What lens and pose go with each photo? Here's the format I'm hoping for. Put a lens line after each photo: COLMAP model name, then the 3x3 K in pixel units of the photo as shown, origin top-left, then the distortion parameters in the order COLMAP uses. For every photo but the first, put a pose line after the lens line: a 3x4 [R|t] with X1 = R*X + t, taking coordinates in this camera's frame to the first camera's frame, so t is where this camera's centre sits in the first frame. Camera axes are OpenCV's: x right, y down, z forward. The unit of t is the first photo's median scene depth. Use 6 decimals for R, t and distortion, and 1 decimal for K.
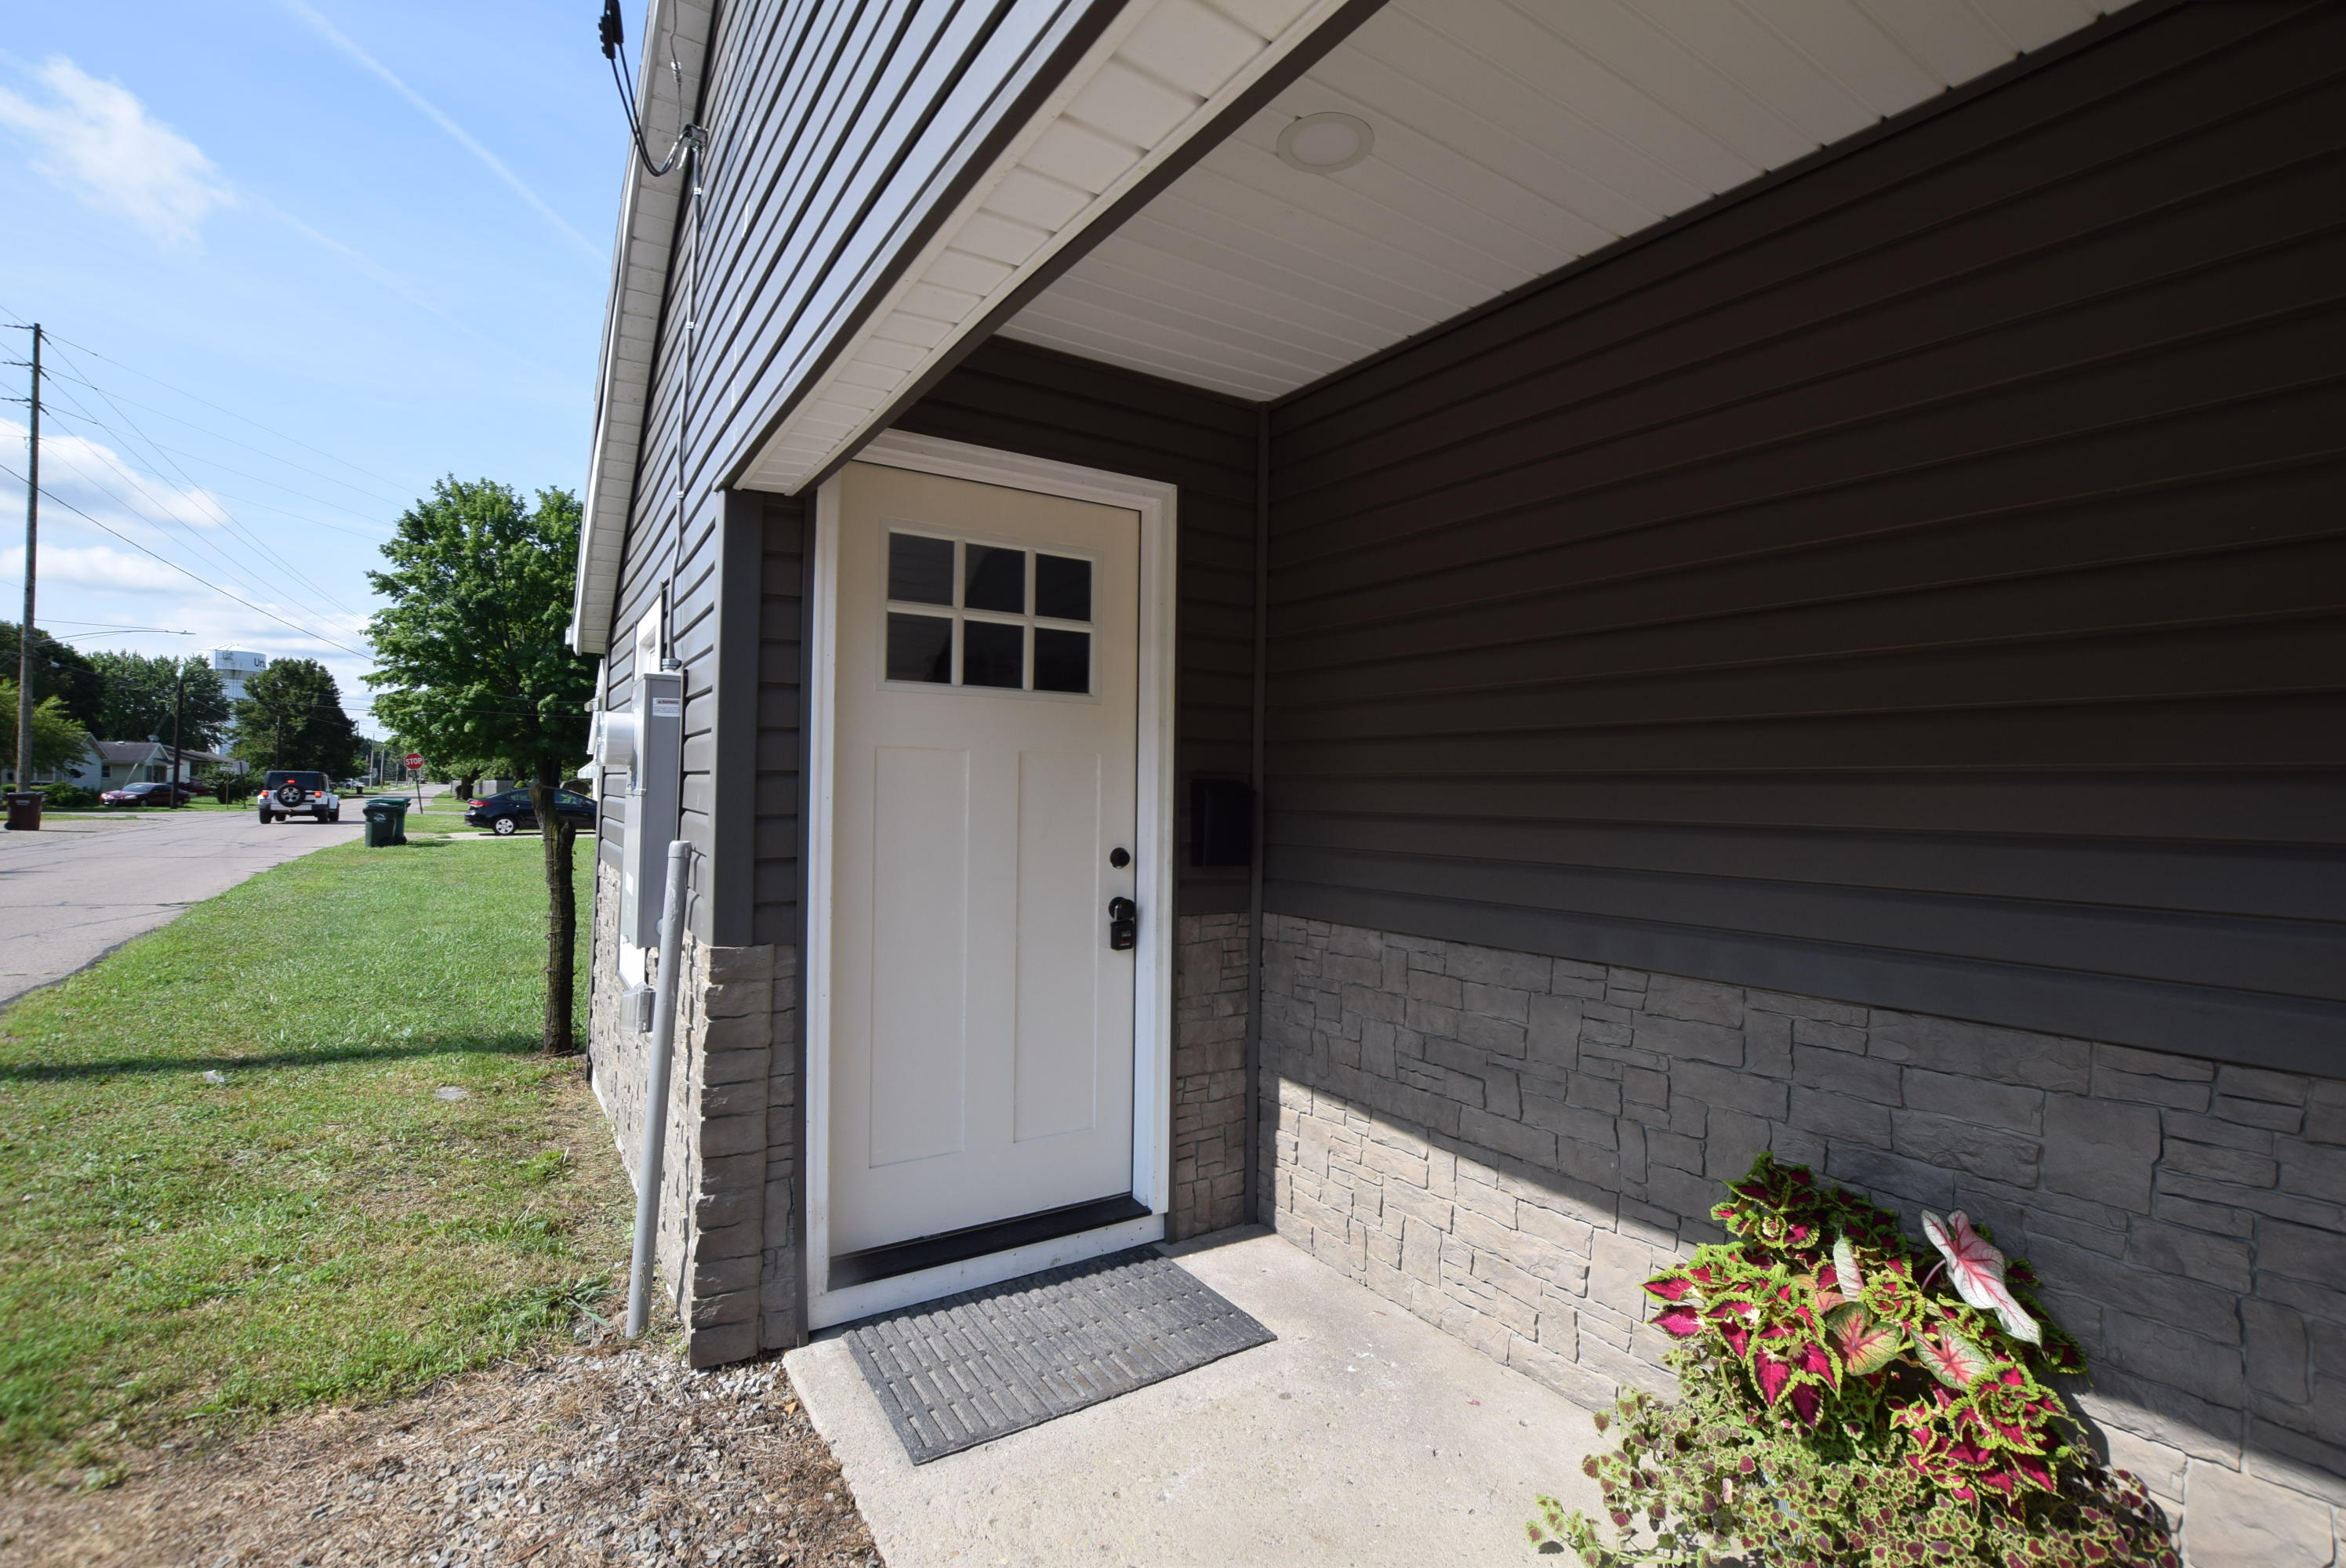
lens RADIAL K [[1028.7, 0, 1171.2], [0, 1028.7, 793.2], [0, 0, 1]] dist [-0.025163, 0.000526]
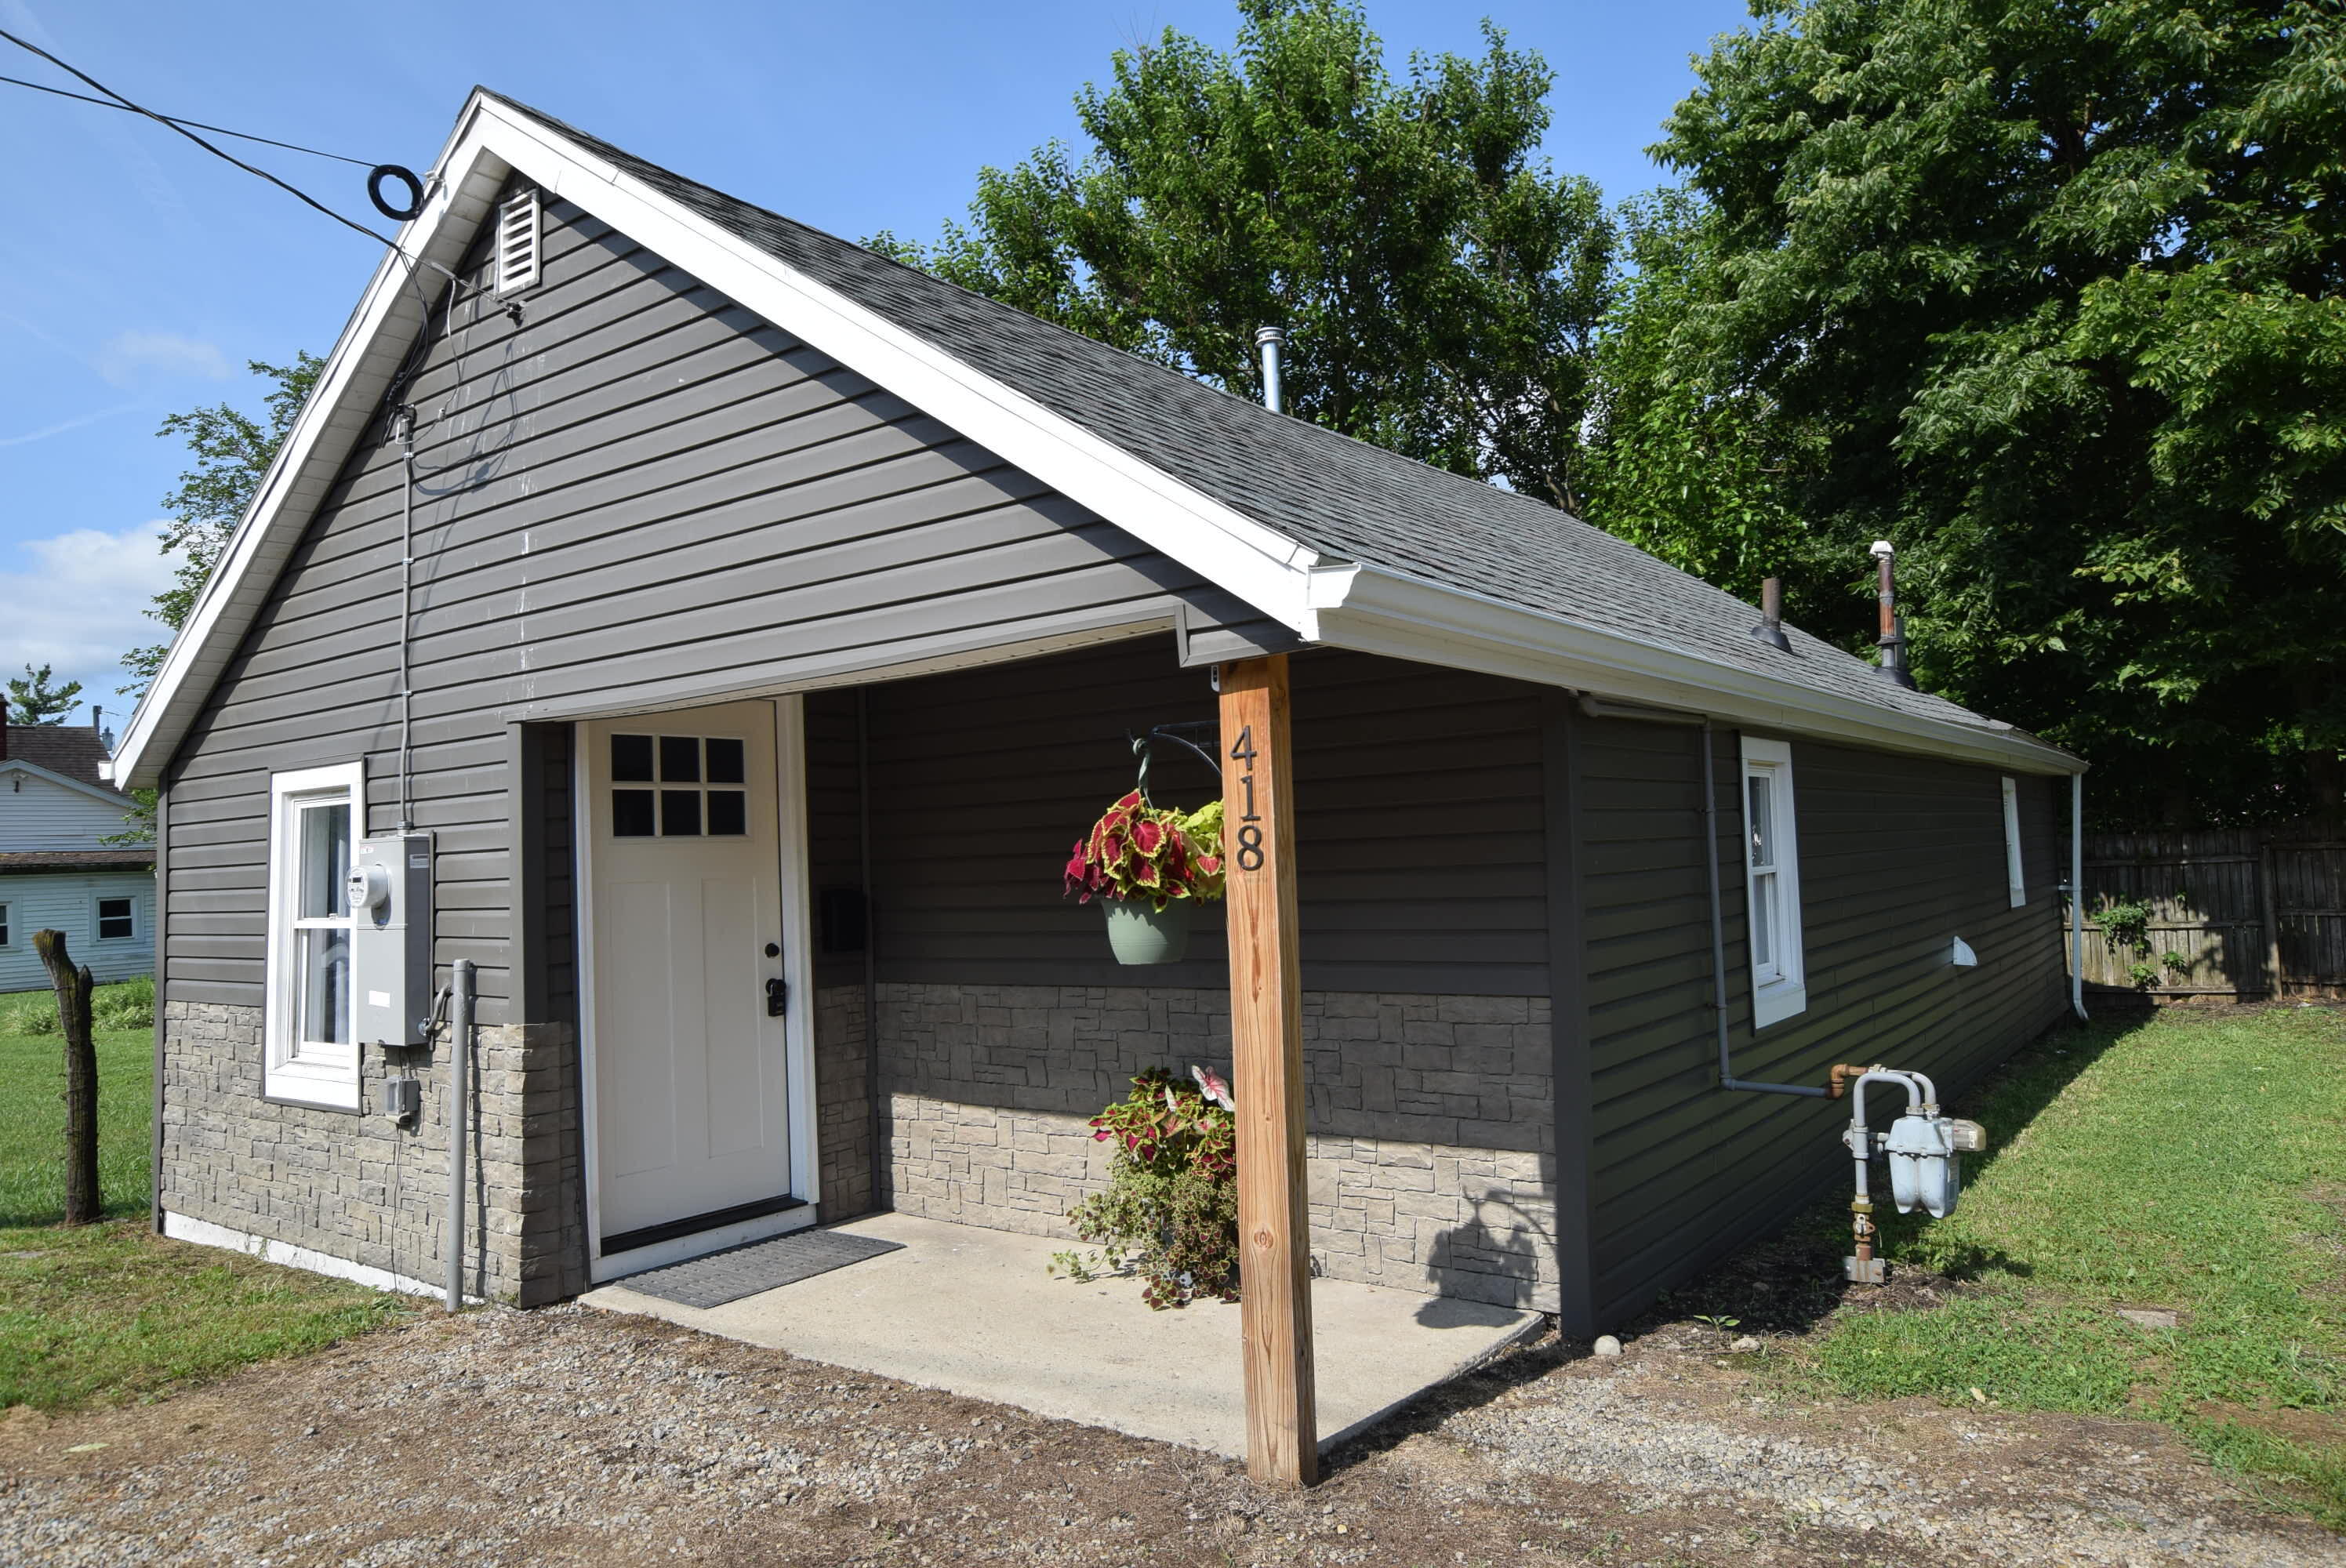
lens RADIAL K [[1522.7, 0, 1174.3], [0, 1522.7, 782.5], [0, 0, 1]] dist [-0.001614, 0.002154]
pose [[0.940127, -0.035846, 0.338933, -0.246263], [0.054514, 0.997466, -0.045716, -0.043487], [-0.336435, 0.061455, 0.939699, -1.226362]]
